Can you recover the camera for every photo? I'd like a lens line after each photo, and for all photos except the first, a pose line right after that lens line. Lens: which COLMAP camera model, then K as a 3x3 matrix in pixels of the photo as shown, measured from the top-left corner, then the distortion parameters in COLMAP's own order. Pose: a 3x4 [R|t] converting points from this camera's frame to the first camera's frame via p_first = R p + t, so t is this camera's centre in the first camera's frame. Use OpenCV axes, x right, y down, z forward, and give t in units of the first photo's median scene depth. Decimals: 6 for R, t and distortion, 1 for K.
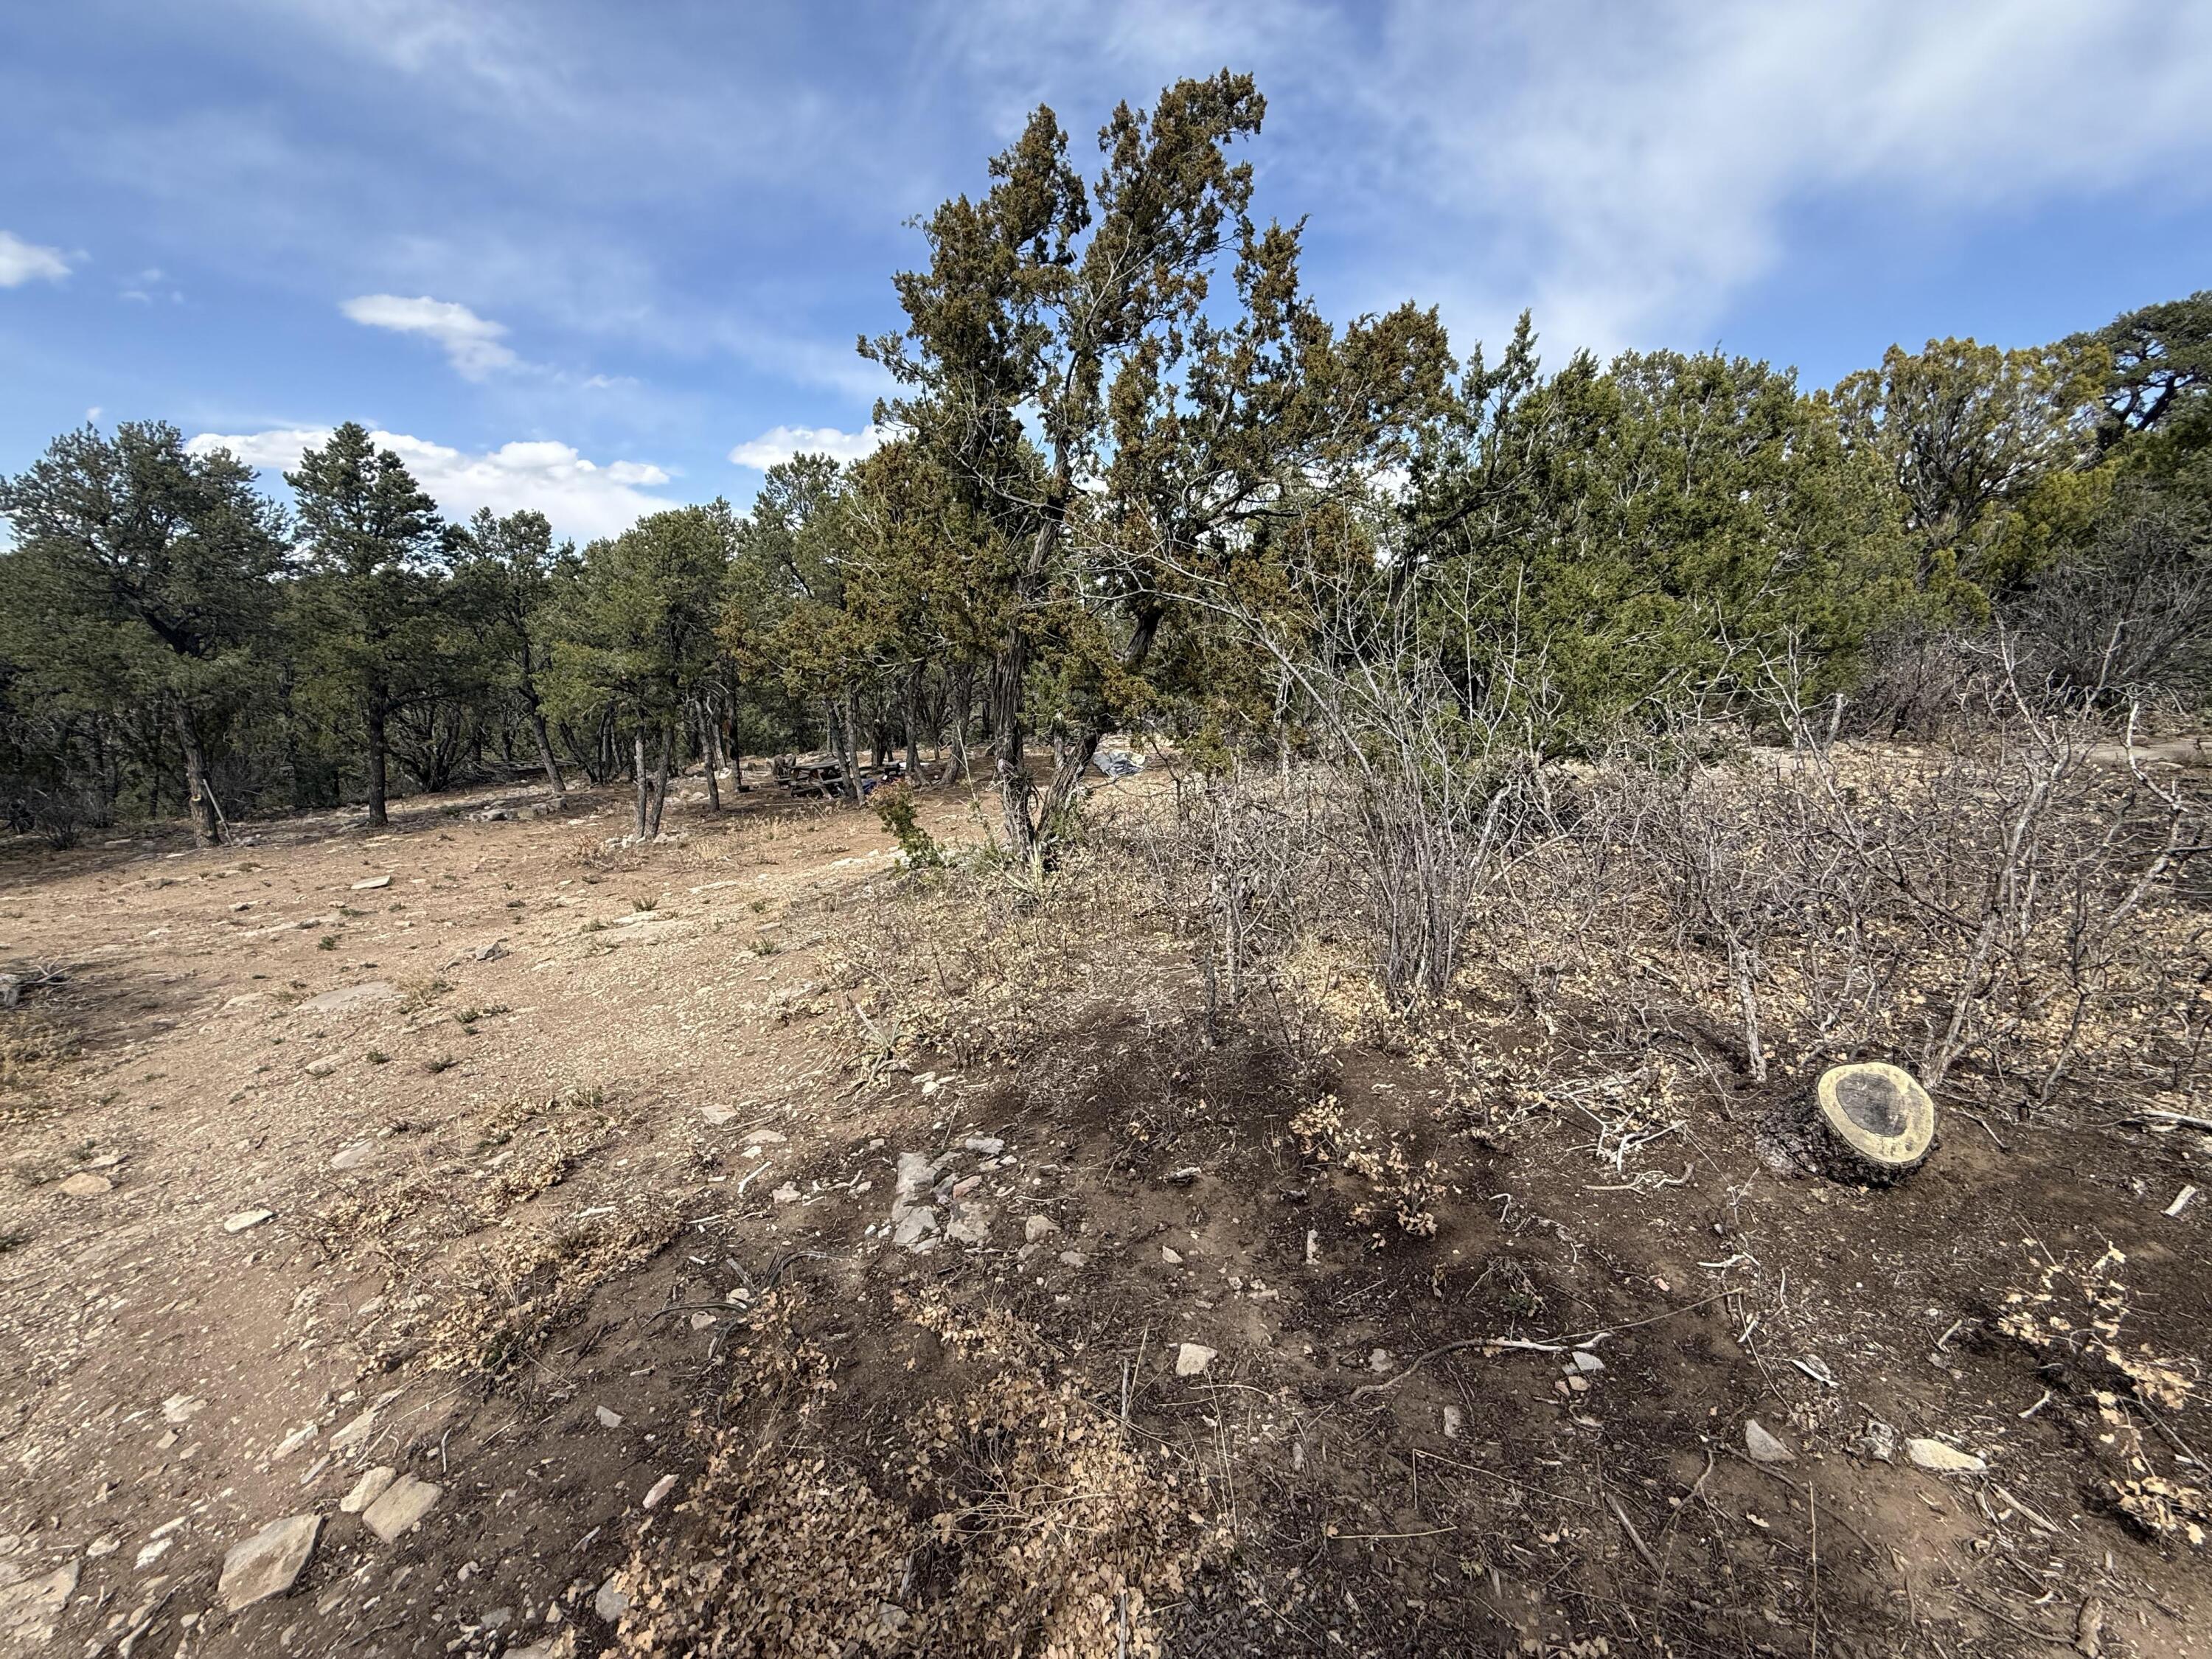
lens RADIAL K [[879.7, 0, 1095.8], [0, 879.7, 822.9], [0, 0, 1]] dist [-0.001042, 0.000586]
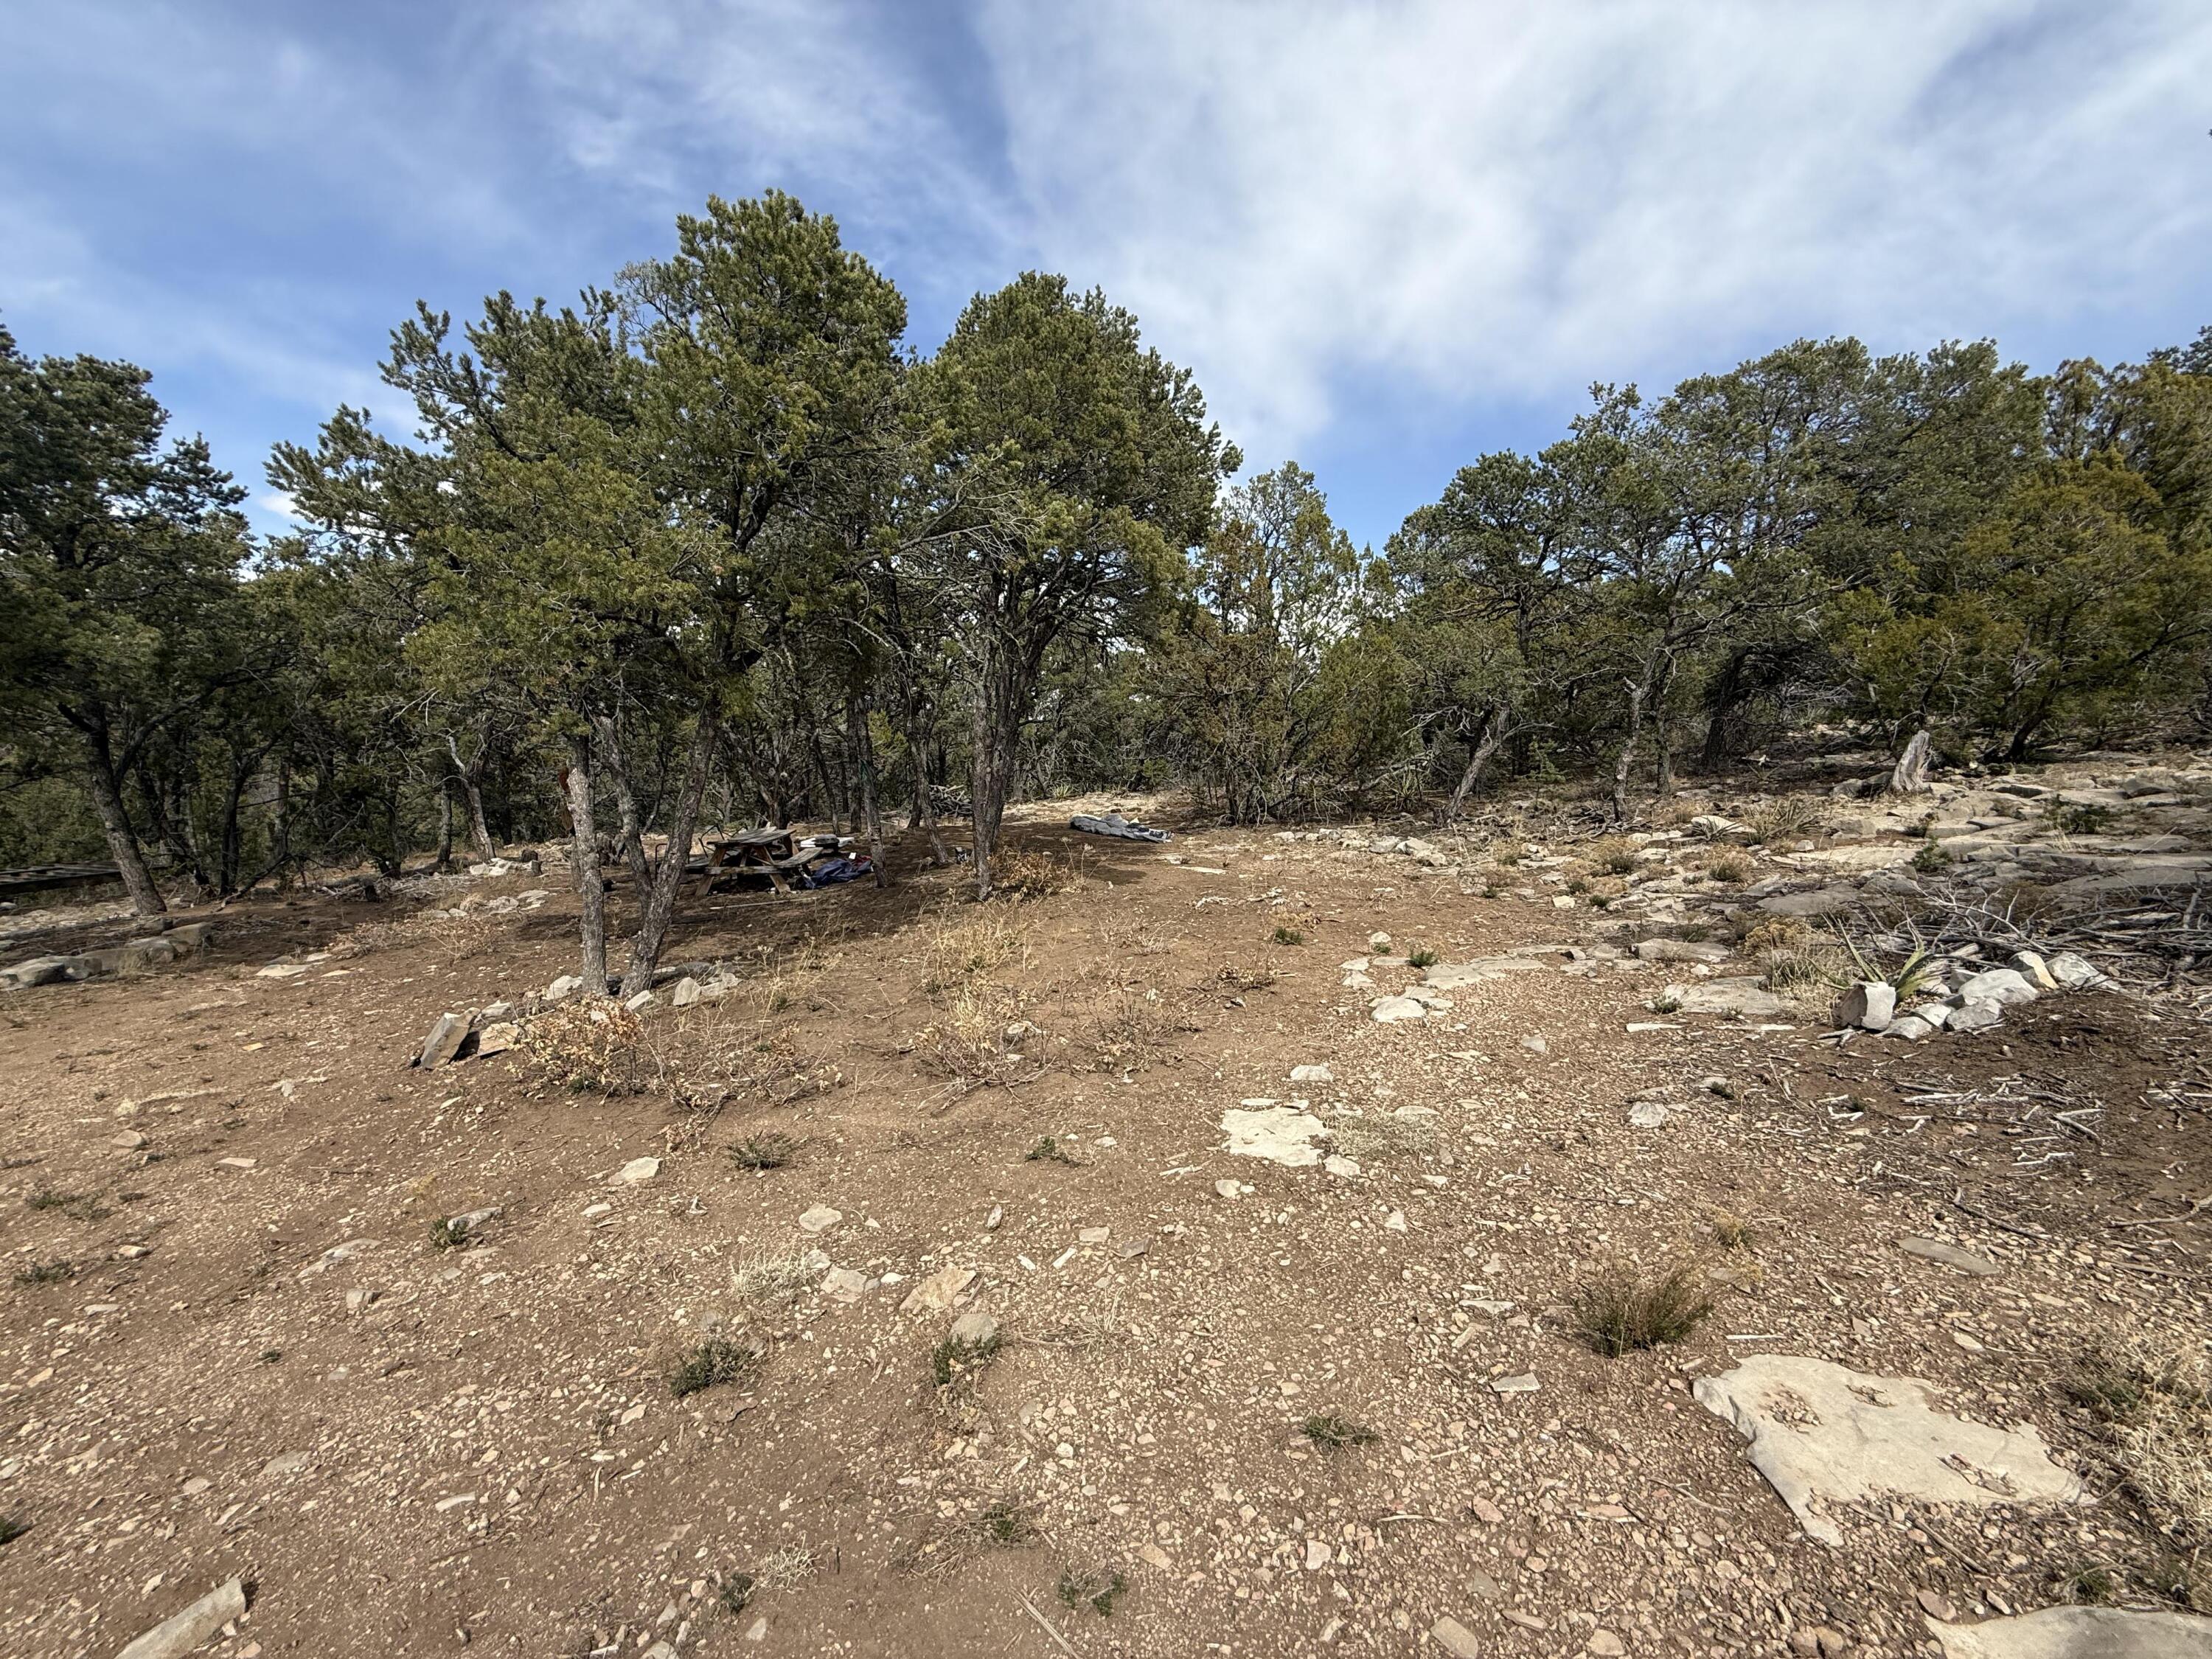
lens RADIAL K [[879.7, 0, 1095.7], [0, 879.7, 827.1], [0, 0, 1]] dist [-0.001042, 0.000586]
pose [[0.932173, -0.030725, 0.360707, -0.374295], [0.064759, 0.994472, -0.082649, -0.010508], [-0.356174, 0.100402, 0.929010, 0.433356]]
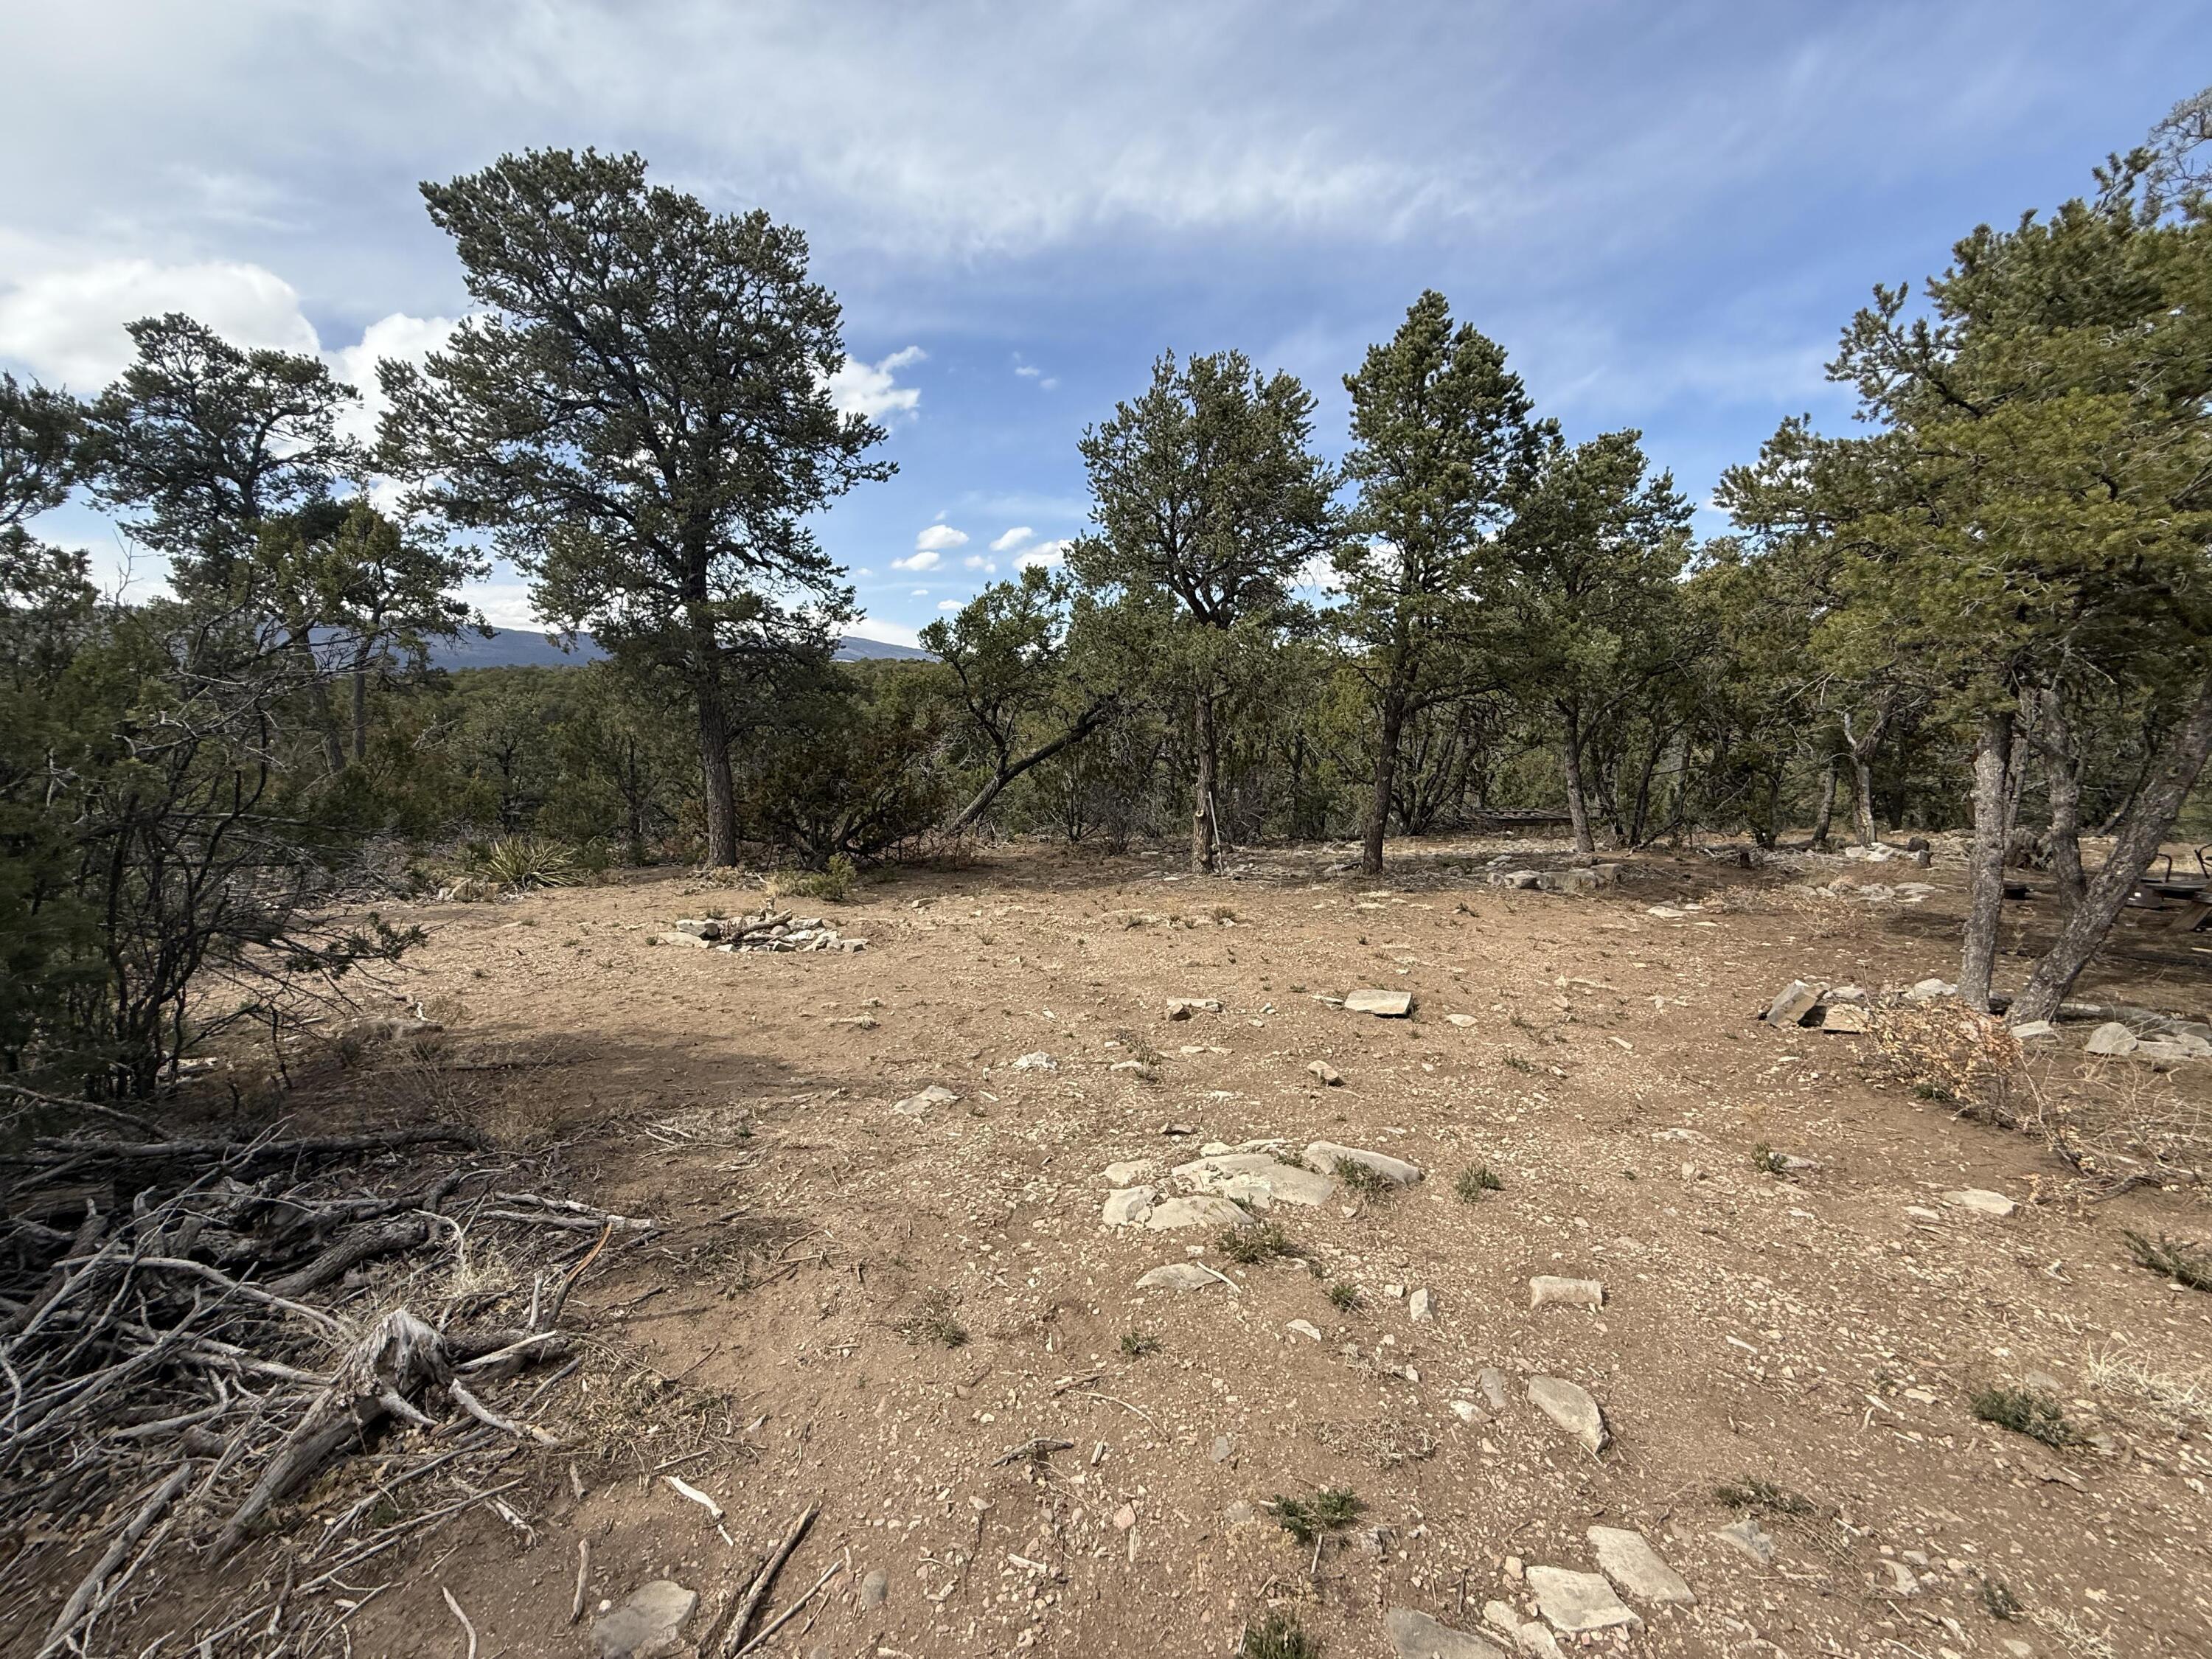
lens RADIAL K [[879.7, 0, 1094.6], [0, 879.7, 826.5], [0, 0, 1]] dist [-0.001042, 0.000586]
pose [[0.569660, 0.089007, -0.817047, -0.364574], [-0.144374, 0.989498, 0.007133, -0.006724], [0.809100, 0.113897, 0.576527, 0.402925]]
